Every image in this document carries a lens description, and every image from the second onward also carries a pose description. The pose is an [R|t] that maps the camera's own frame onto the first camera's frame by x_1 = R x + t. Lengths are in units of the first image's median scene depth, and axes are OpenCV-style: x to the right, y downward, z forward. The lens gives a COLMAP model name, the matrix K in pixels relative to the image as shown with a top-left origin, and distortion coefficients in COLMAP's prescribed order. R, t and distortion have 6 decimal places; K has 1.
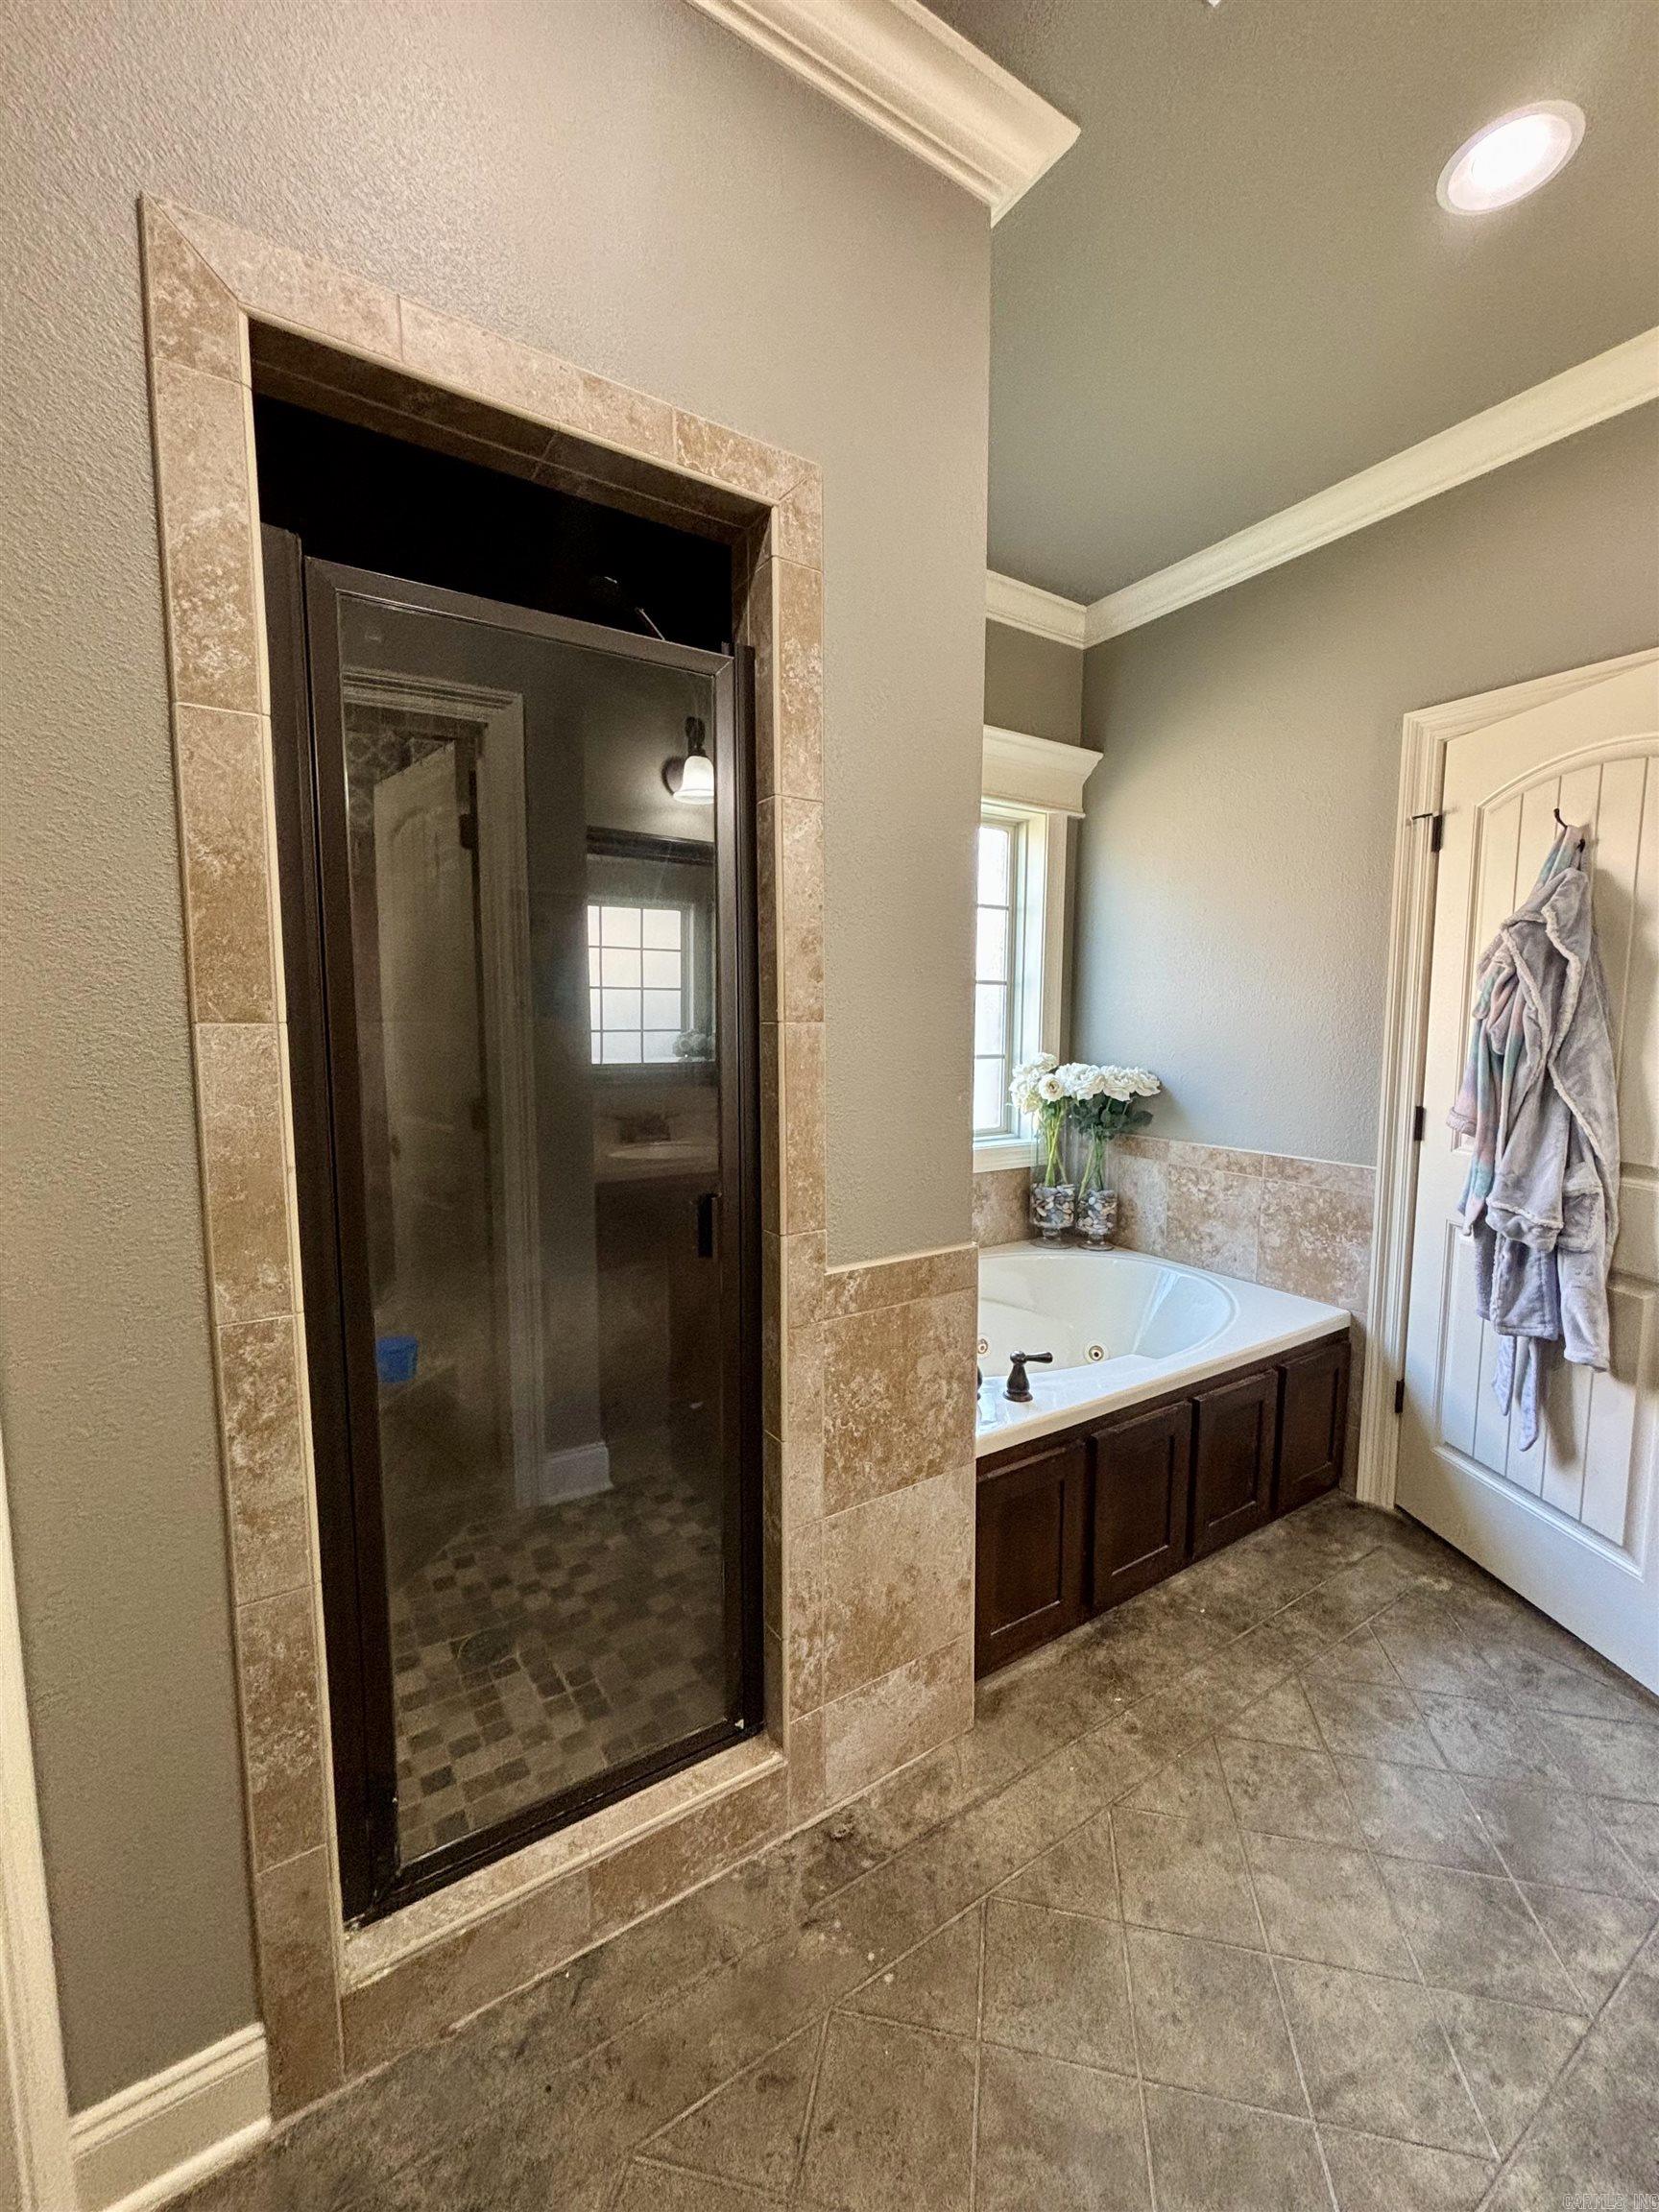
lens RADIAL K [[879.7, 0, 831.3], [0, 879.7, 1106.2], [0, 0, 1]] dist [-0.003747, 0.001317]
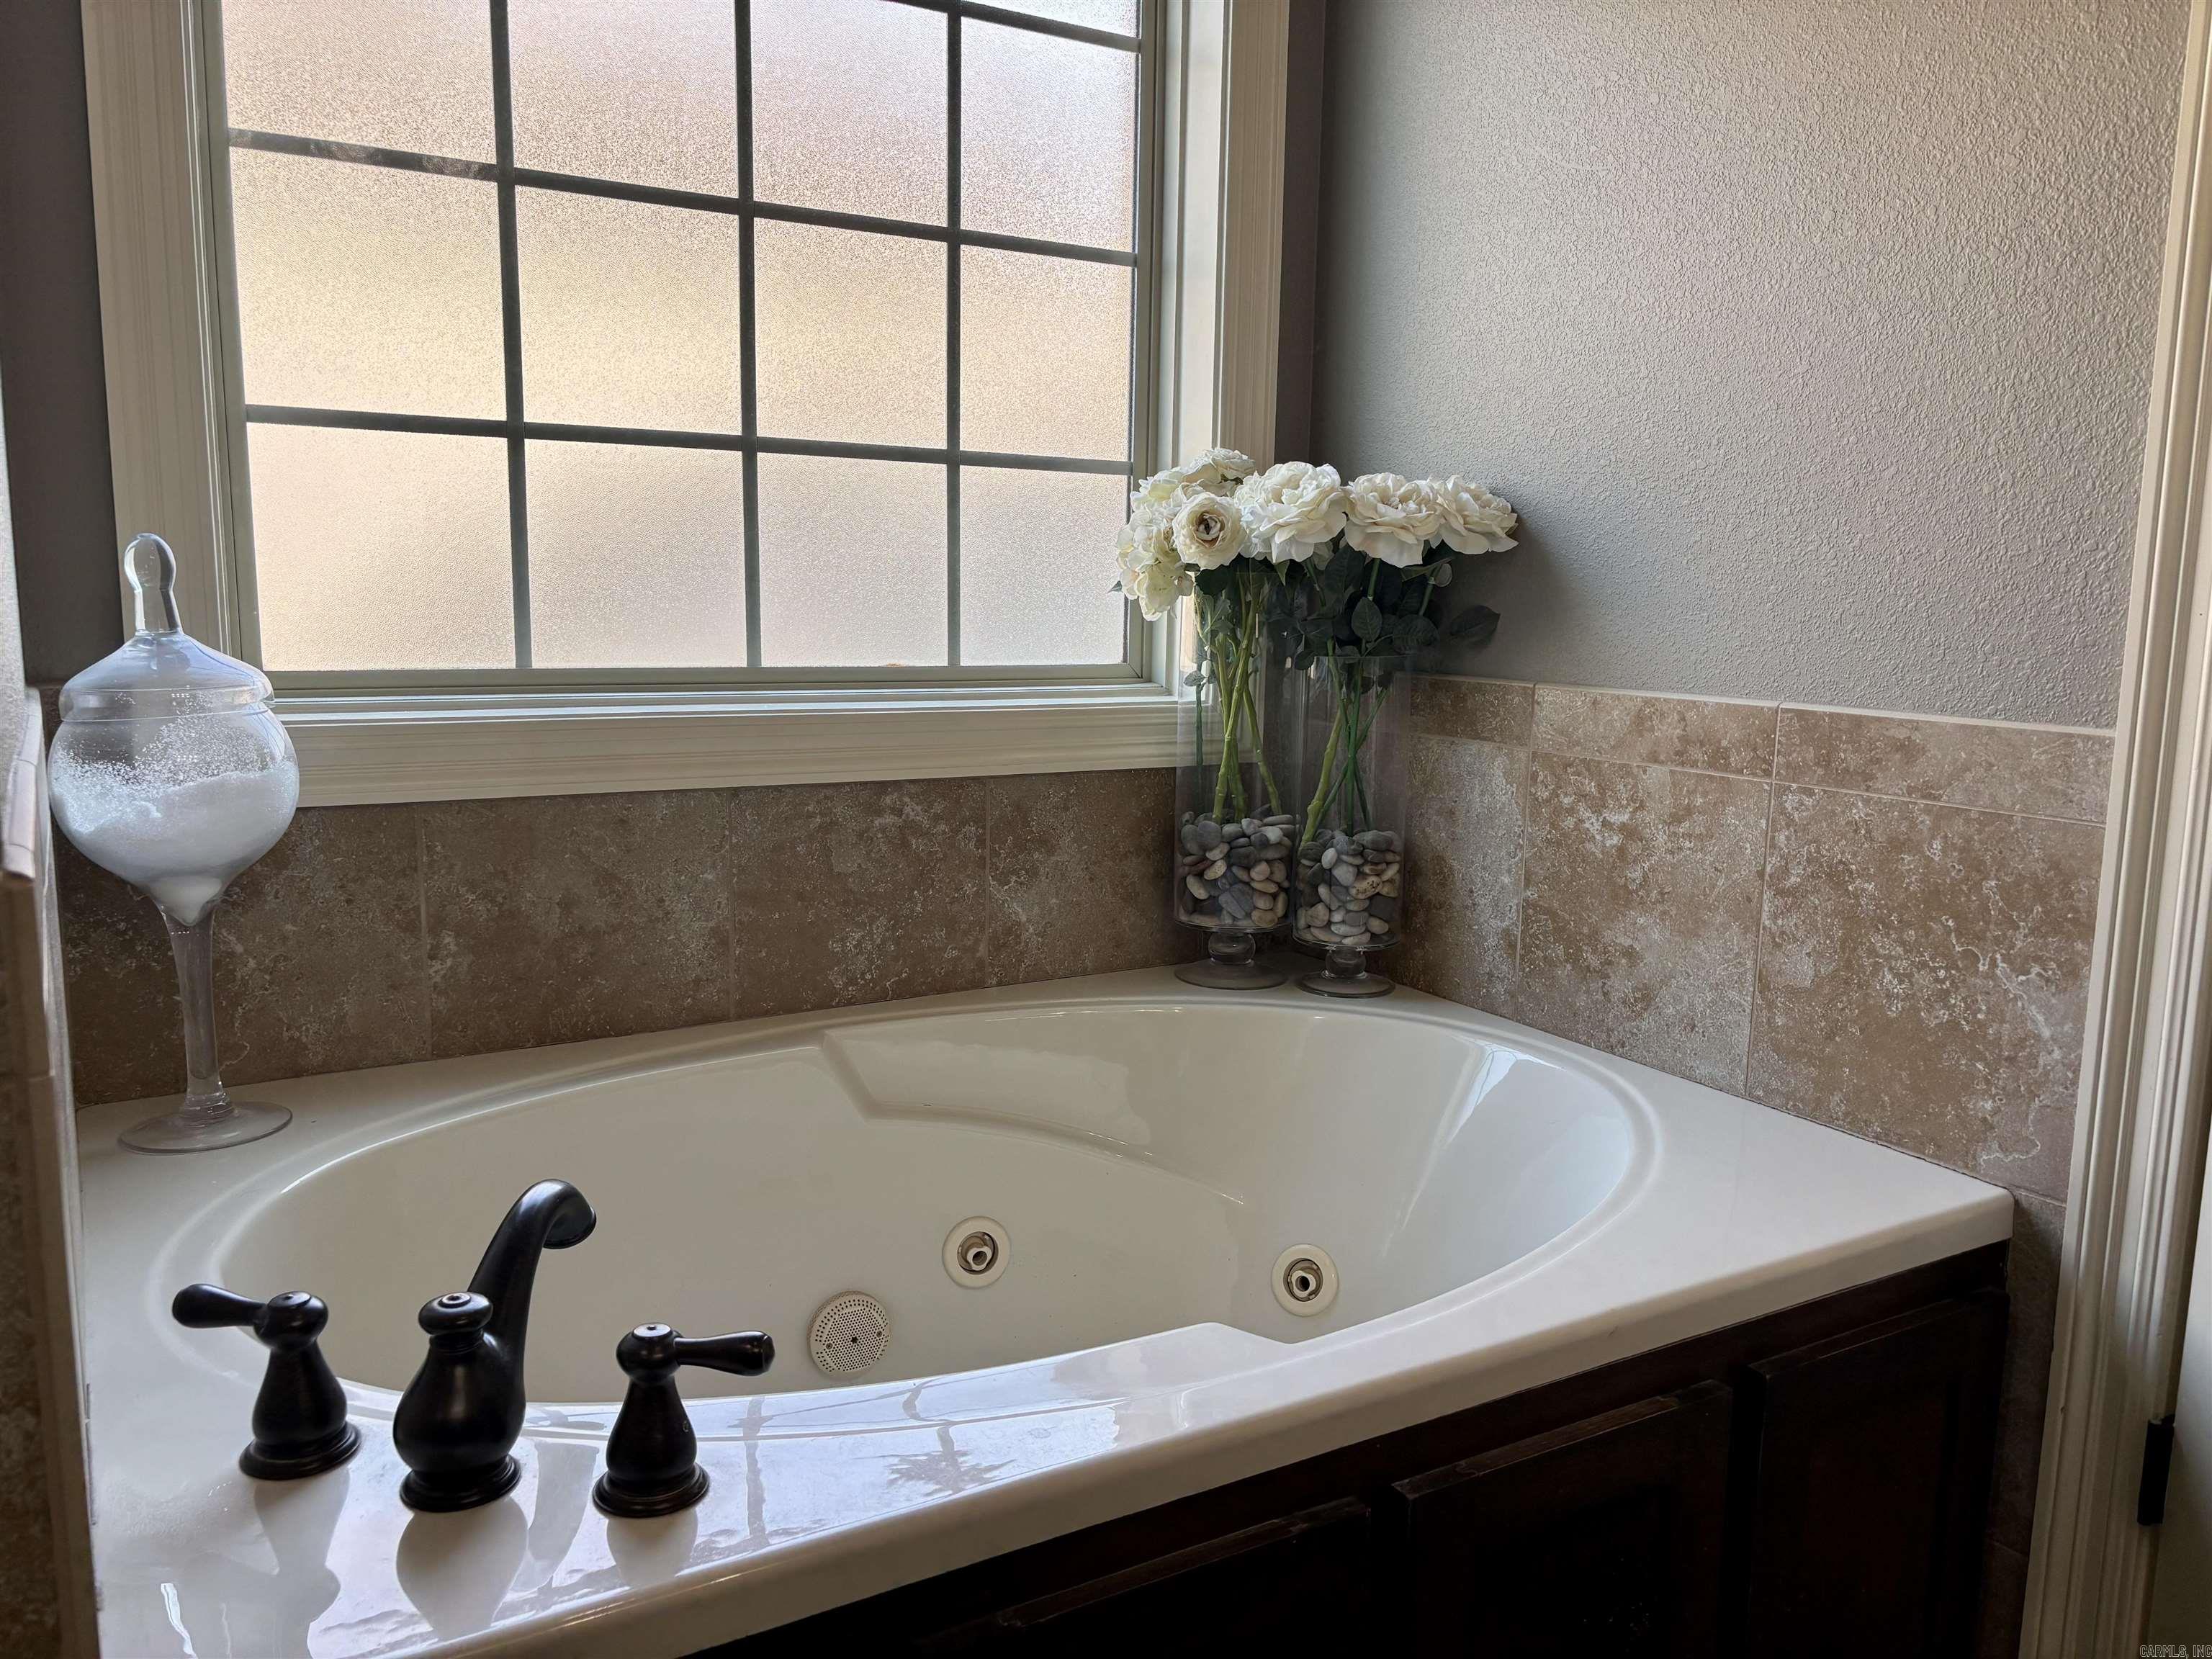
lens RADIAL K [[1666.9, 0, 1107.0], [0, 1666.9, 830.7], [0, 0, 1]] dist [0.036102, -0.023485]
pose [[0.999271, 0.018571, -0.033344, 0.243520], [-0.016816, 0.998496, 0.052179, 0.066696], [0.034263, -0.051580, 0.998081, 0.336498]]
